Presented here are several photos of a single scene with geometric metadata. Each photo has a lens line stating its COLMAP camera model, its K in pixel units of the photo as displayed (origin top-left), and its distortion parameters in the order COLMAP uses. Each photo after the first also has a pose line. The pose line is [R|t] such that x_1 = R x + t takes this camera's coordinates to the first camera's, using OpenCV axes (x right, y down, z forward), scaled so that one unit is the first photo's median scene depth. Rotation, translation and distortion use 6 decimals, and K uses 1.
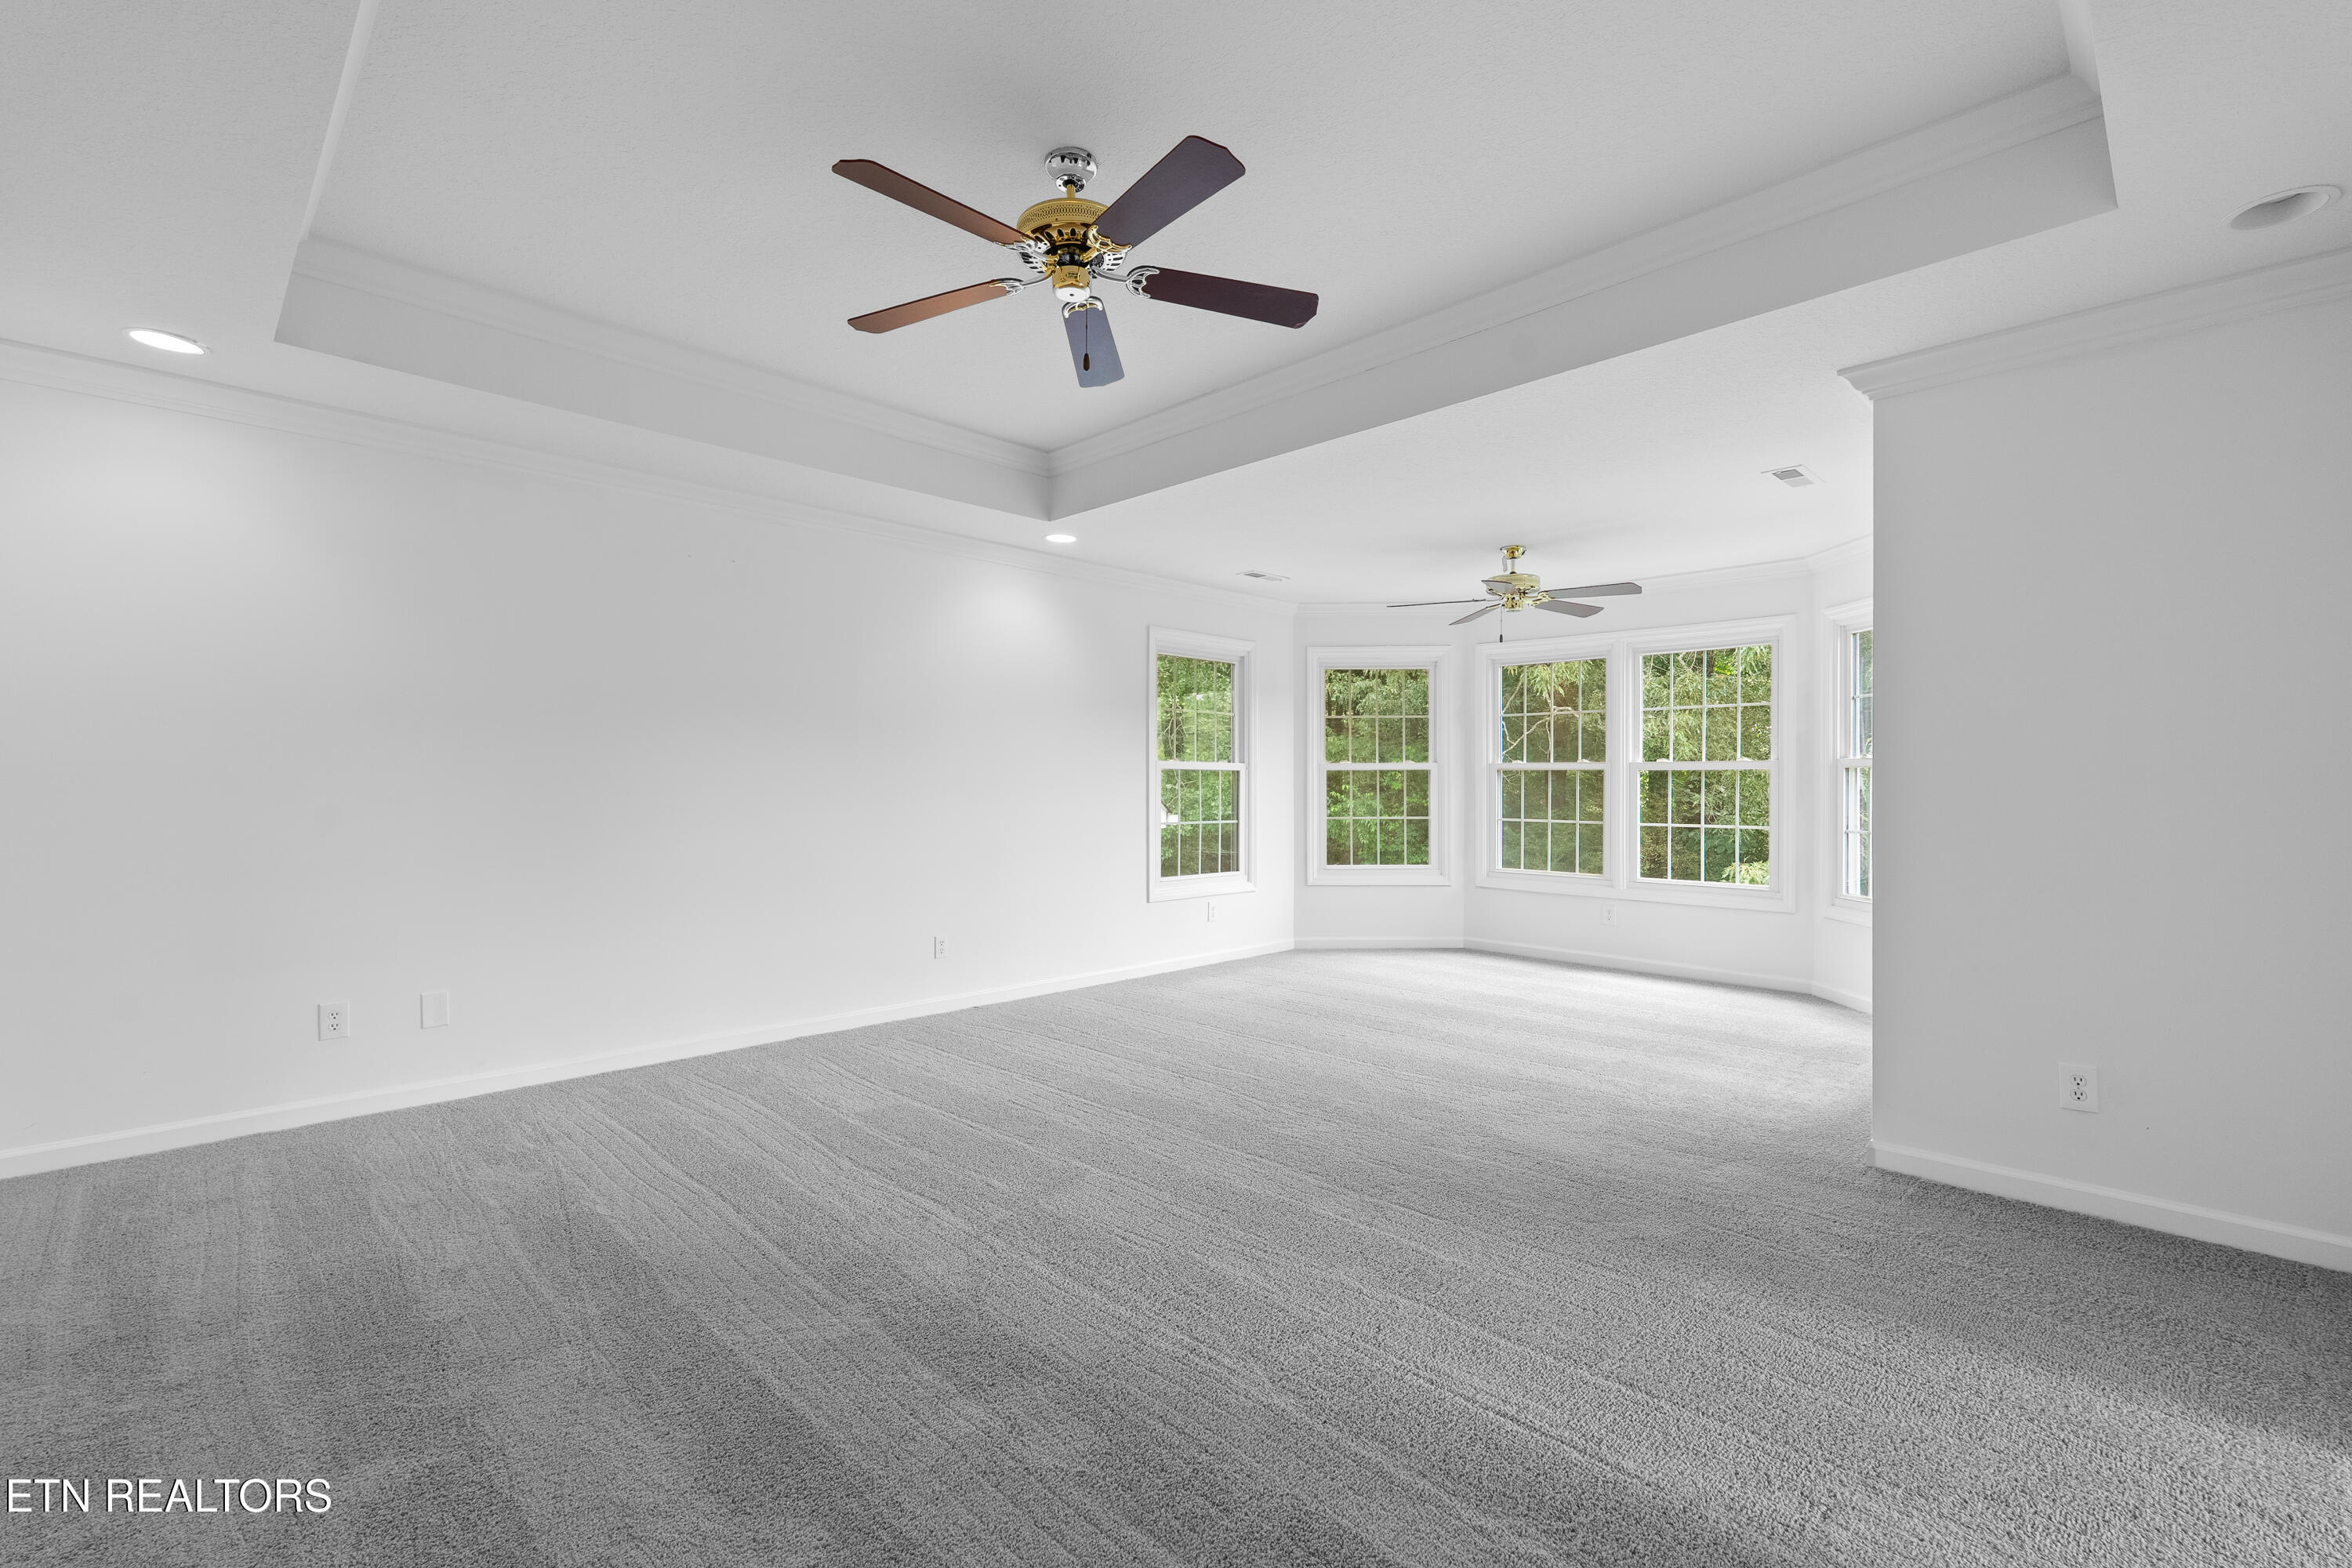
lens RADIAL K [[1041.3, 0, 1176.0], [0, 1041.3, 784.0], [0, 0, 1]] dist [0.000393, -0.000011]
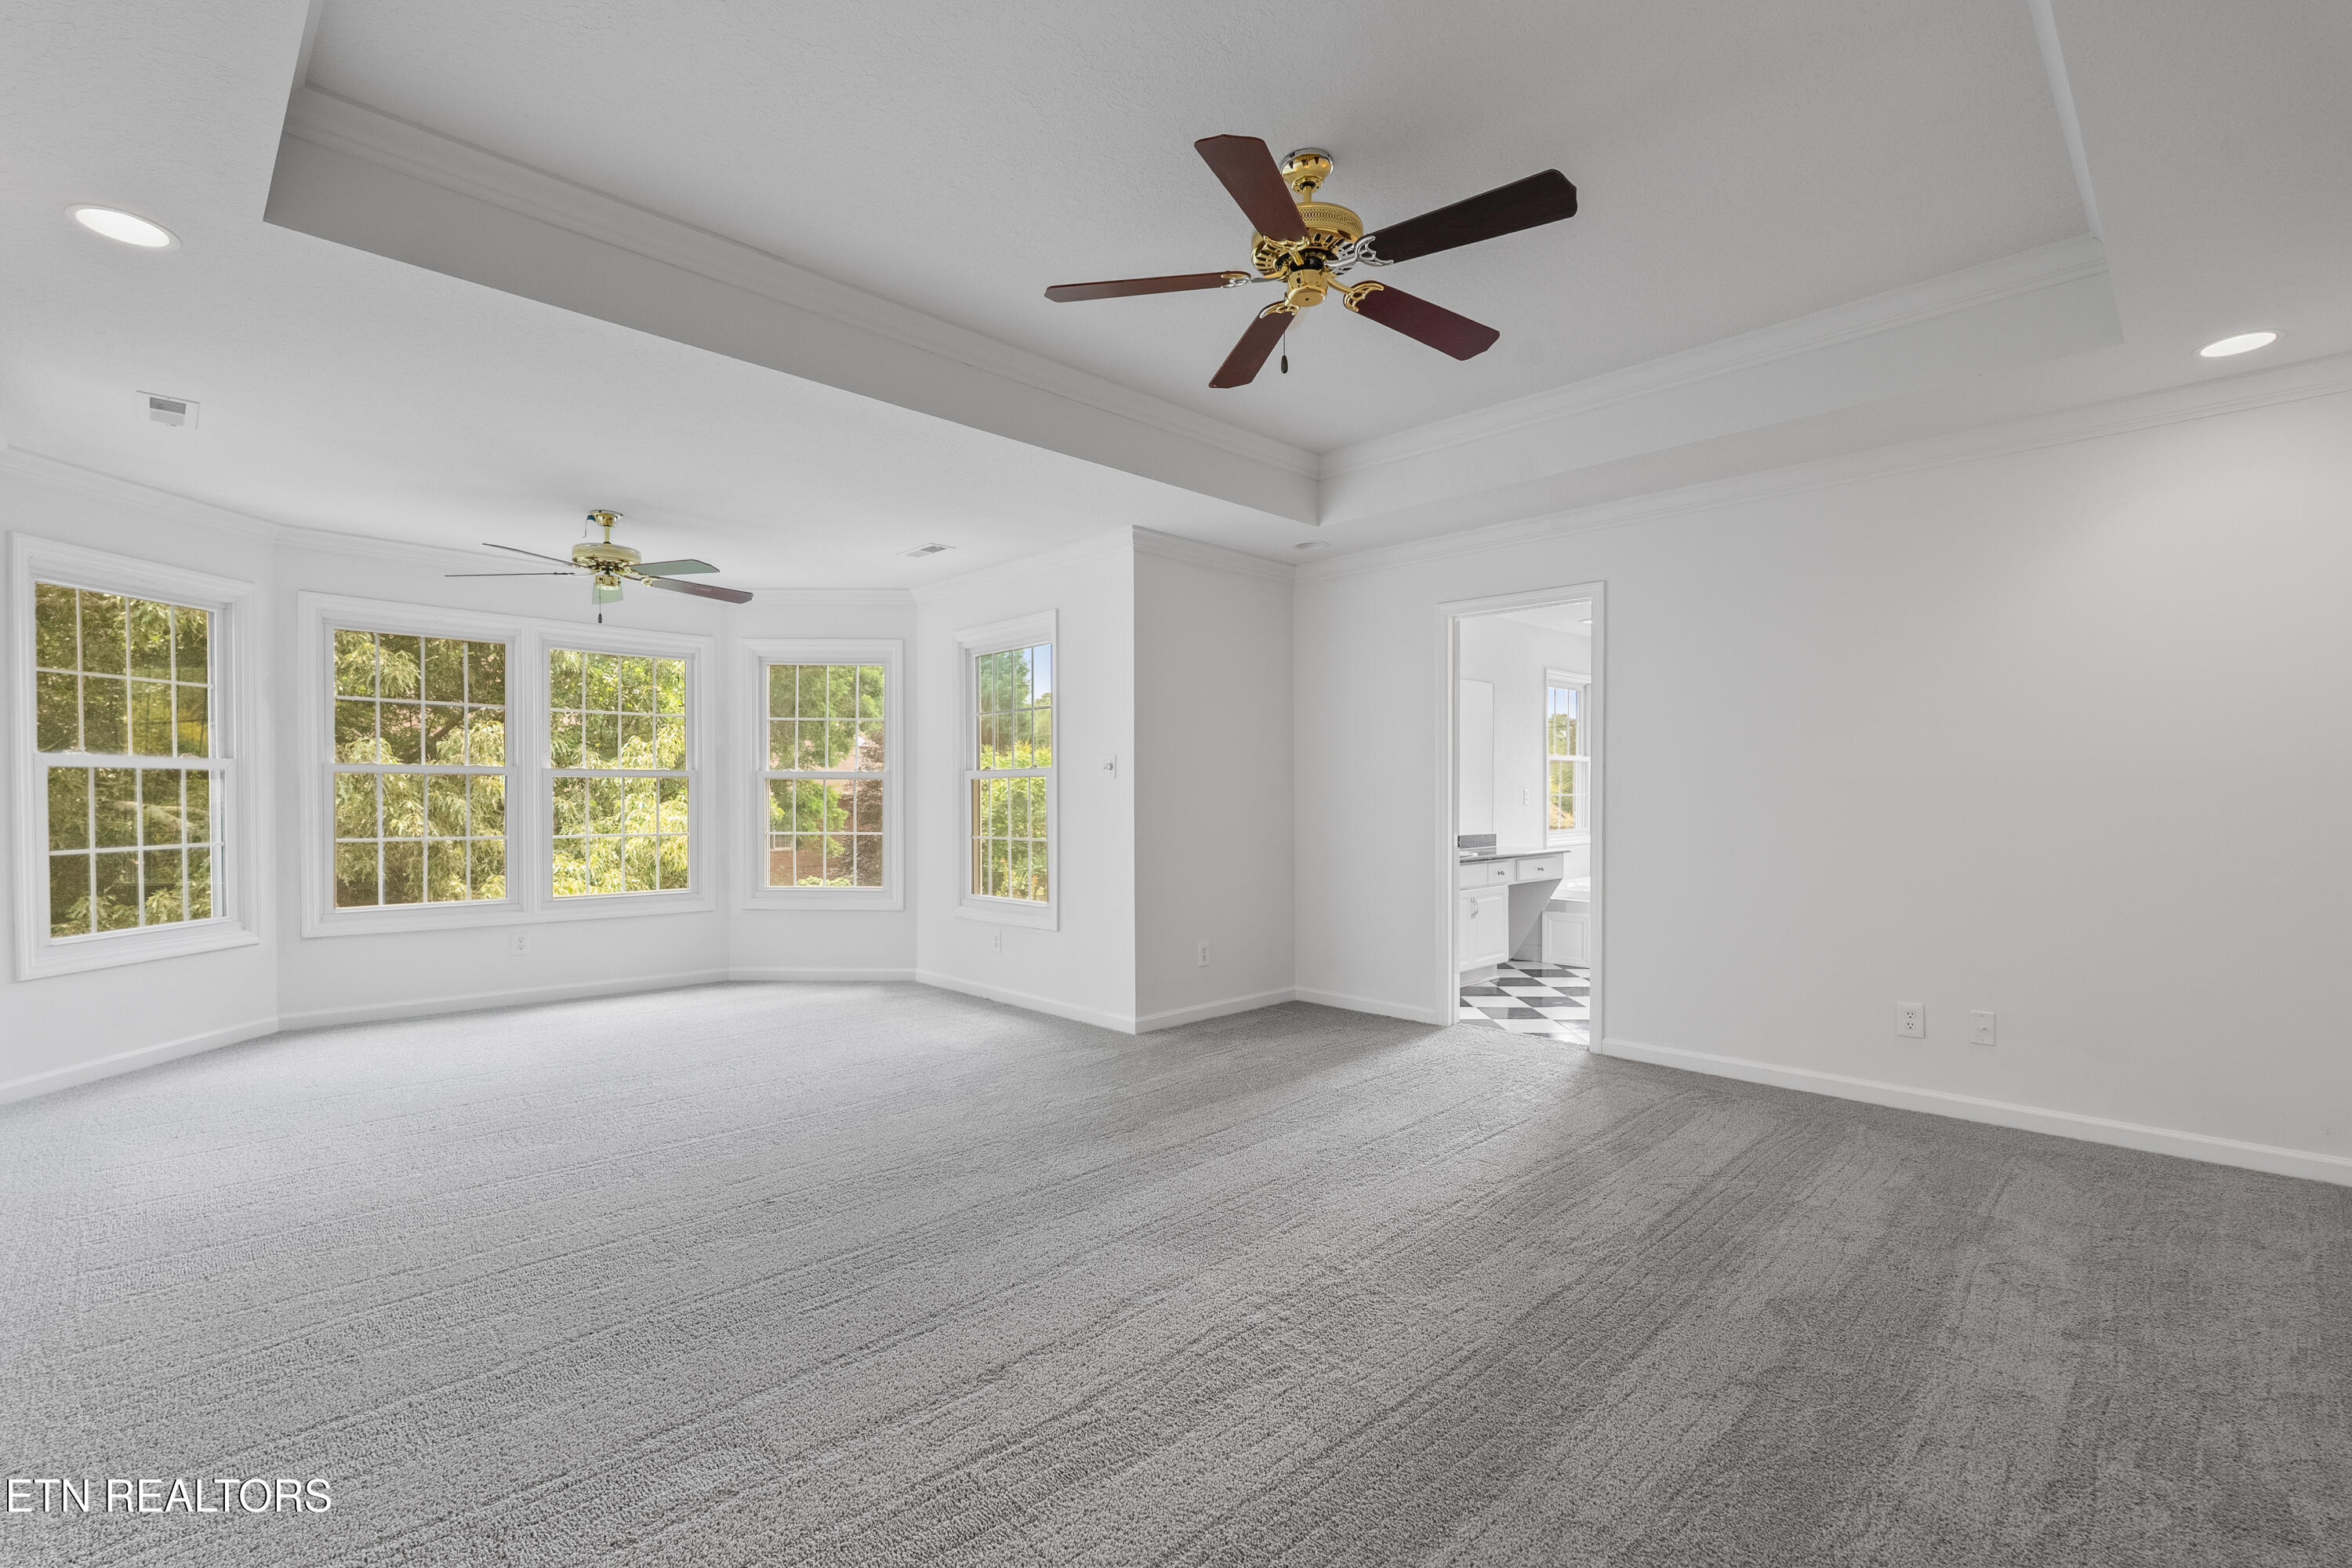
lens RADIAL K [[1045.5, 0, 1173.2], [0, 1045.5, 817.8], [0, 0, 1]] dist [-0.001071, -0.000131]
pose [[0.004685, -0.024243, 0.999695, -0.510579], [-0.002228, 0.999703, 0.024253, -0.001186], [-0.999987, -0.002341, 0.004629, 0.519428]]
